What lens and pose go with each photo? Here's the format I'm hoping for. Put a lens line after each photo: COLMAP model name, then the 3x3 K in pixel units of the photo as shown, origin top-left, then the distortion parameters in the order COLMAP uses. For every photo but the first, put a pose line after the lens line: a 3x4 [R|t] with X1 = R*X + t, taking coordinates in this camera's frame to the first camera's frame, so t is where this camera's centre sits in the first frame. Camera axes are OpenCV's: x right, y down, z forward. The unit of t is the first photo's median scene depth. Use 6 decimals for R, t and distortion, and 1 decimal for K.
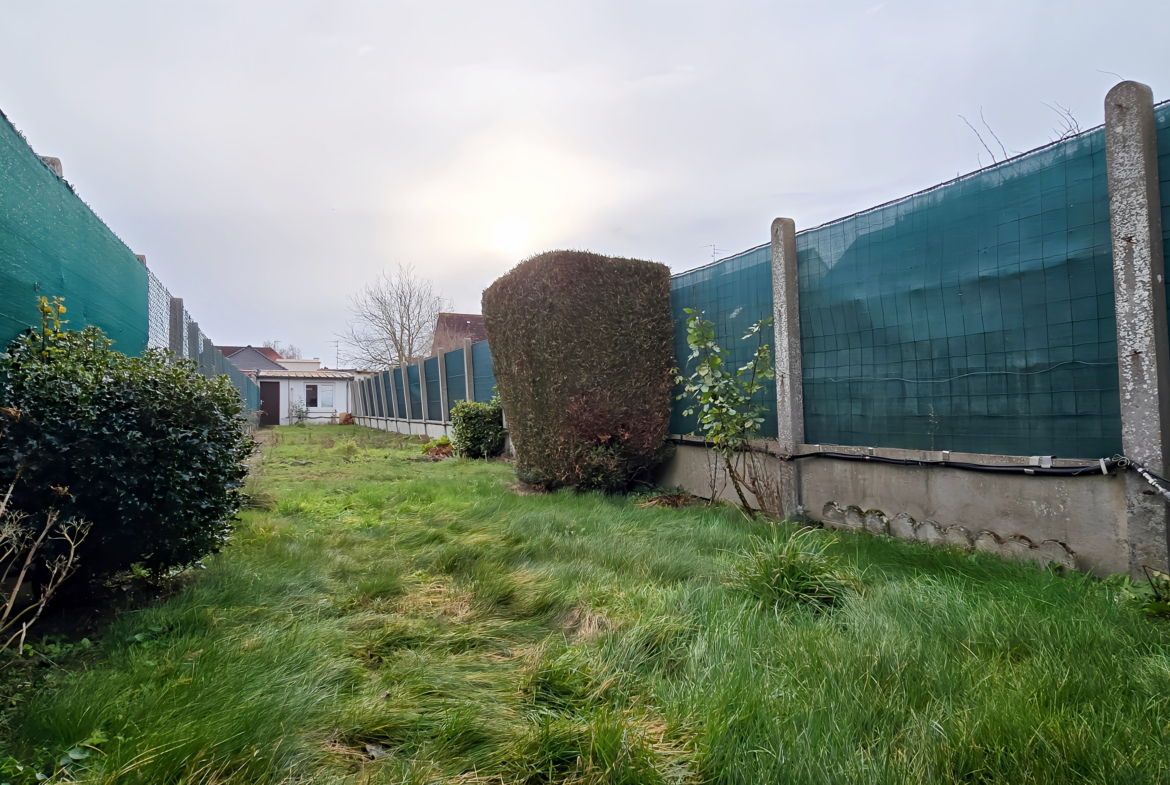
lens RADIAL K [[680.4, 0, 576.4], [0, 680.4, 393.7], [0, 0, 1]] dist [0.000603, -0.002329]
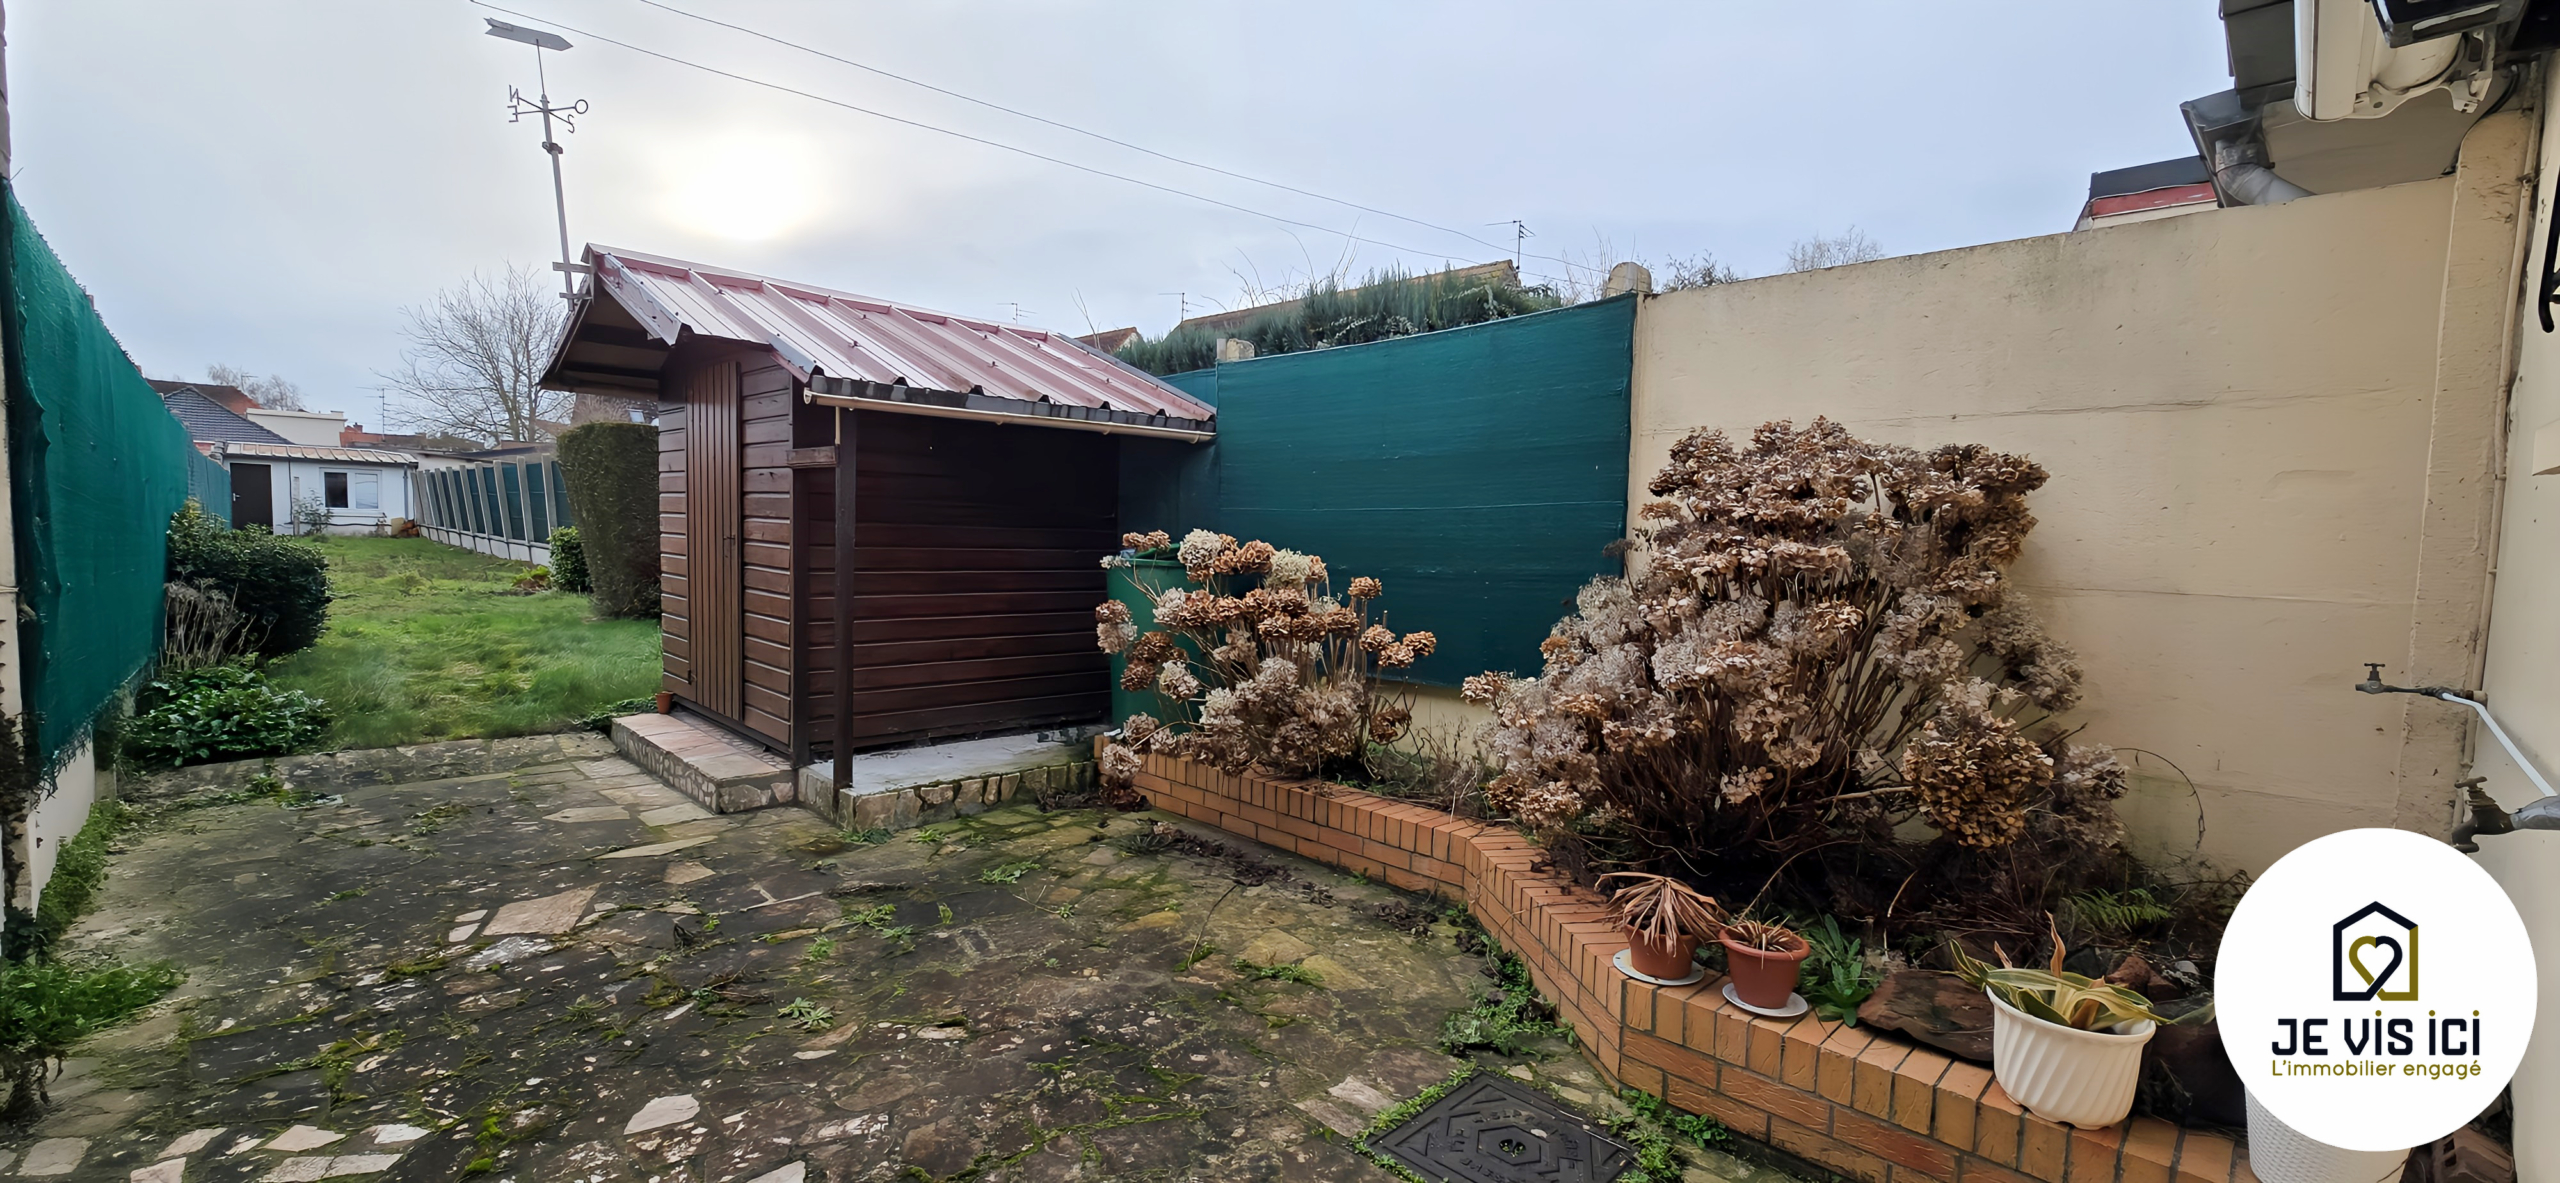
lens RADIAL K [[1040.9, 0, 1271.8], [0, 1040.9, 588.5], [0, 0, 1]] dist [-0.003994, 0.000360]
pose [[0.932571, 0.007938, 0.360900, 0.074108], [-0.040634, 0.995712, 0.083100, -0.021612], [-0.358693, -0.092162, 0.928895, -0.215477]]
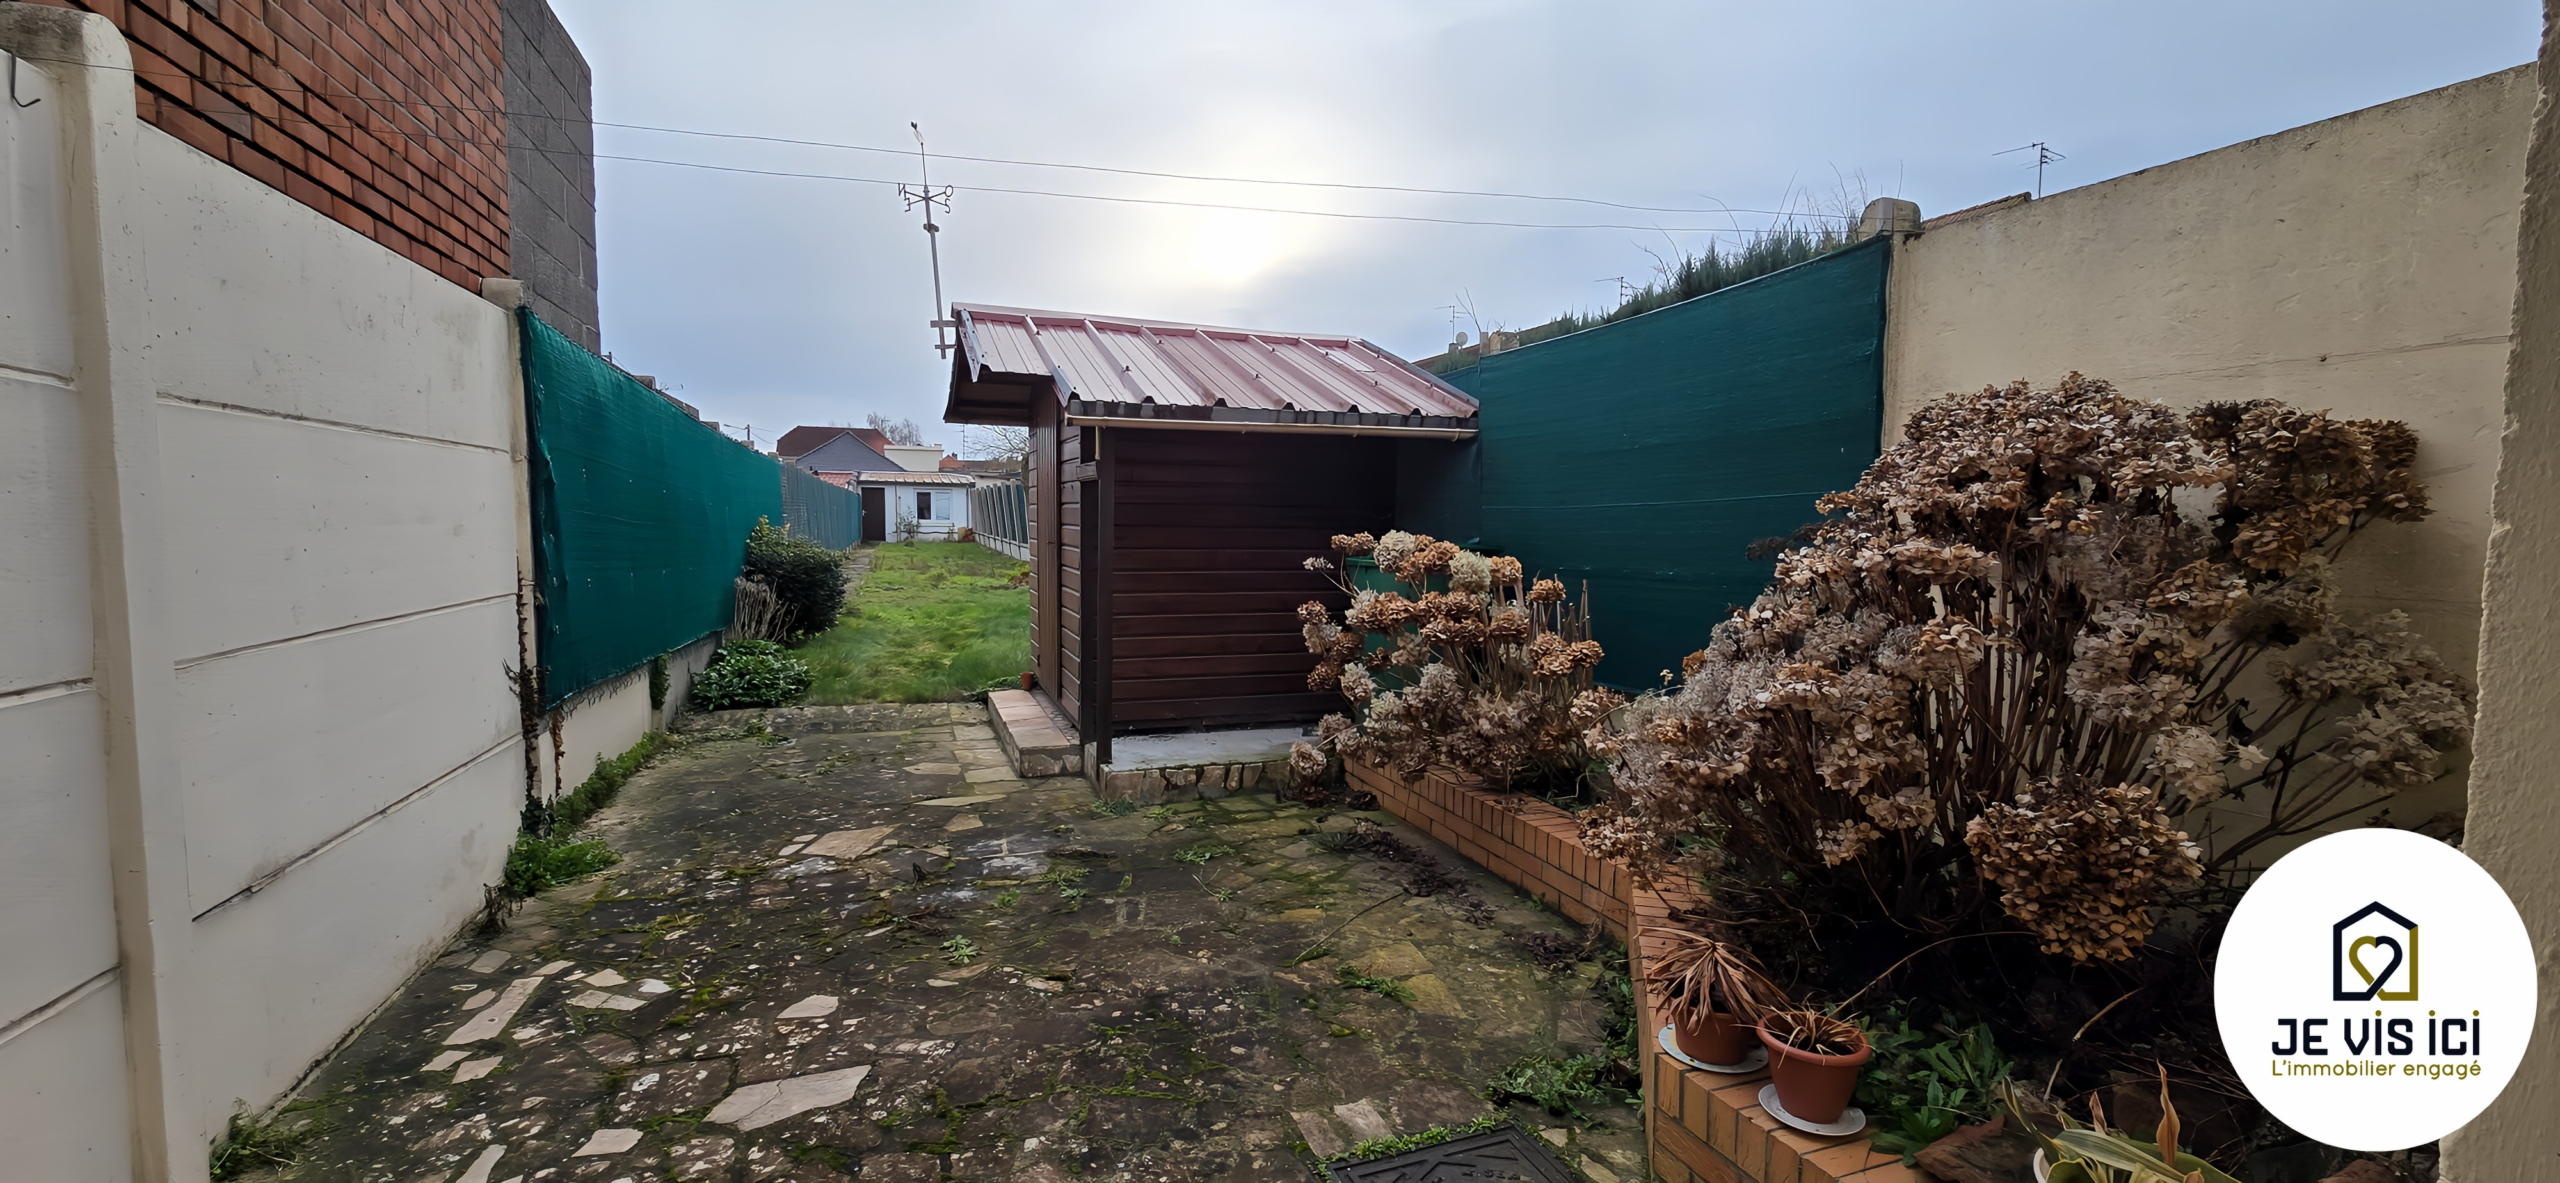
lens RADIAL K [[1040.9, 0, 1277.3], [0, 1040.9, 590.3], [0, 0, 1]] dist [-0.003994, 0.000360]
pose [[0.998127, 0.017792, -0.058529, 0.108083], [-0.012024, 0.995167, 0.097458, -0.022900], [0.059980, -0.096572, 0.993517, -0.220506]]
